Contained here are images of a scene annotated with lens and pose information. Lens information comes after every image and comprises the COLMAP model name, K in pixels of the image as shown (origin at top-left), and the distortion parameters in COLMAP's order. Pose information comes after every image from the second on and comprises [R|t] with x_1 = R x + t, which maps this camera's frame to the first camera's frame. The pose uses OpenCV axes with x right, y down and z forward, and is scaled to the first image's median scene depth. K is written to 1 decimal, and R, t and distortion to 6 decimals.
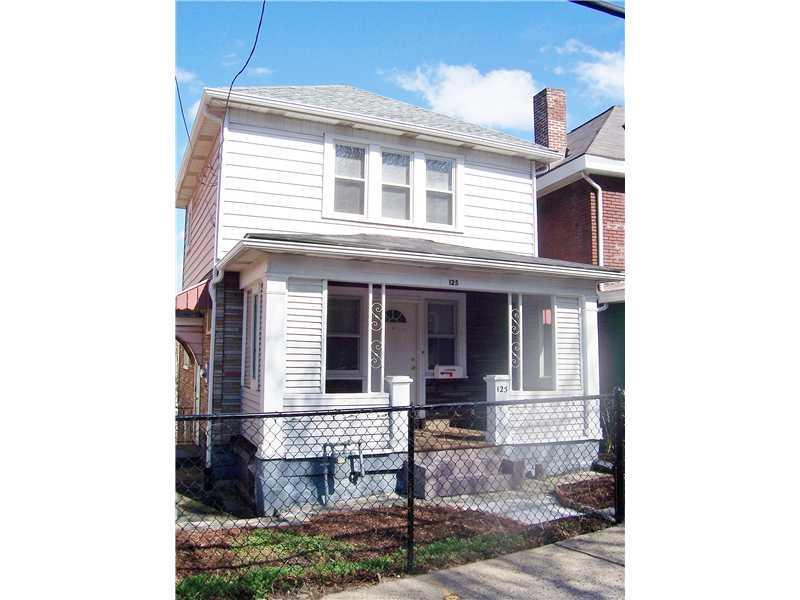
lens RADIAL K [[605.3, 0, 401.1], [0, 605.3, 304.9], [0, 0, 1]] dist [-0.132728, 0.000899]
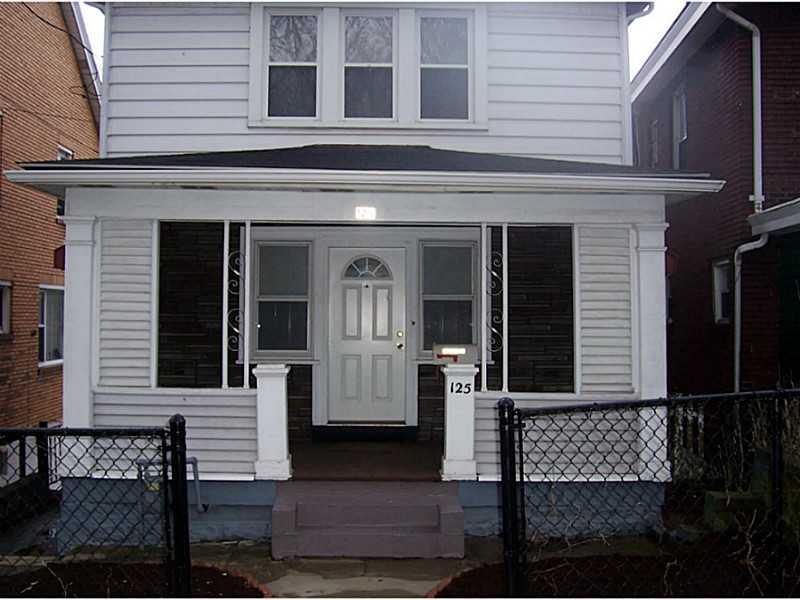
lens RADIAL K [[813.7, 0, 394.2], [0, 813.7, 303.8], [0, 0, 1]] dist [-0.128902, 0.000000]
pose [[0.921551, -0.009983, -0.388128, 0.393859], [0.035488, 0.997651, 0.058600, 0.007209], [0.386631, -0.067777, 0.919741, 0.224153]]
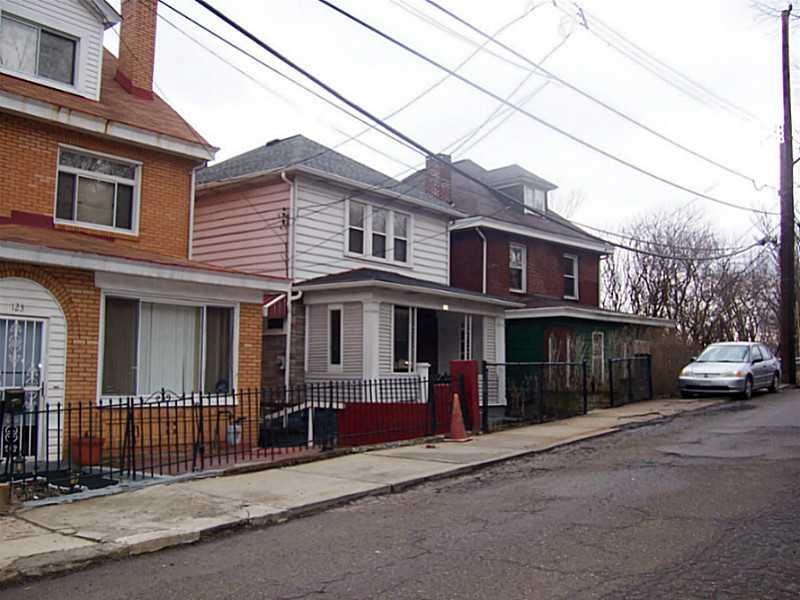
lens RADIAL K [[813.7, 0, 404.4], [0, 813.7, 299.4], [0, 0, 1]] dist [-0.128902, 0.000000]
pose [[0.885339, 0.045989, 0.462666, -0.940166], [-0.044829, 0.998903, -0.013508, -0.021776], [-0.462780, -0.008781, 0.886430, -0.828729]]
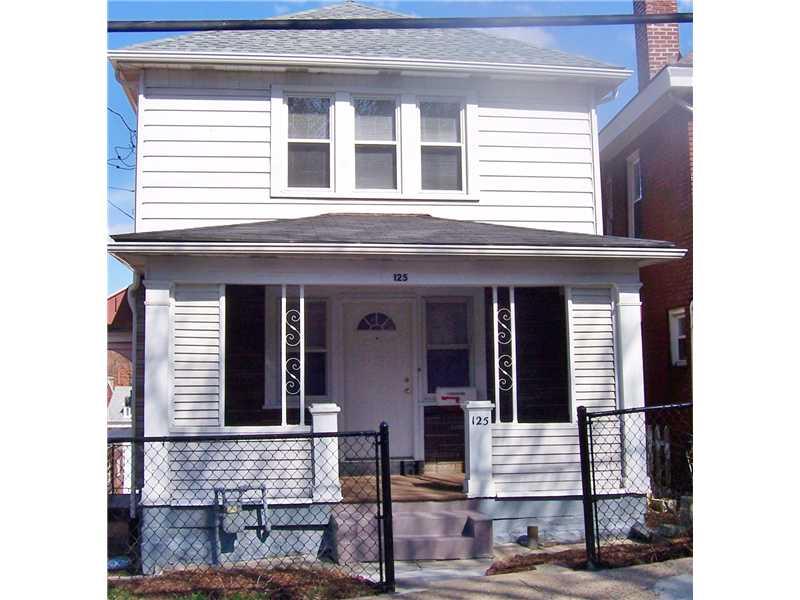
lens RADIAL K [[924.1, 0, 396.5], [0, 924.1, 296.8], [0, 0, 1]] dist [-0.130309, 0.000000]
pose [[0.959558, -0.041946, -0.278368, 0.361388], [0.043726, 0.999044, 0.000186, -0.012339], [0.278094, -0.012350, 0.960475, -0.084675]]
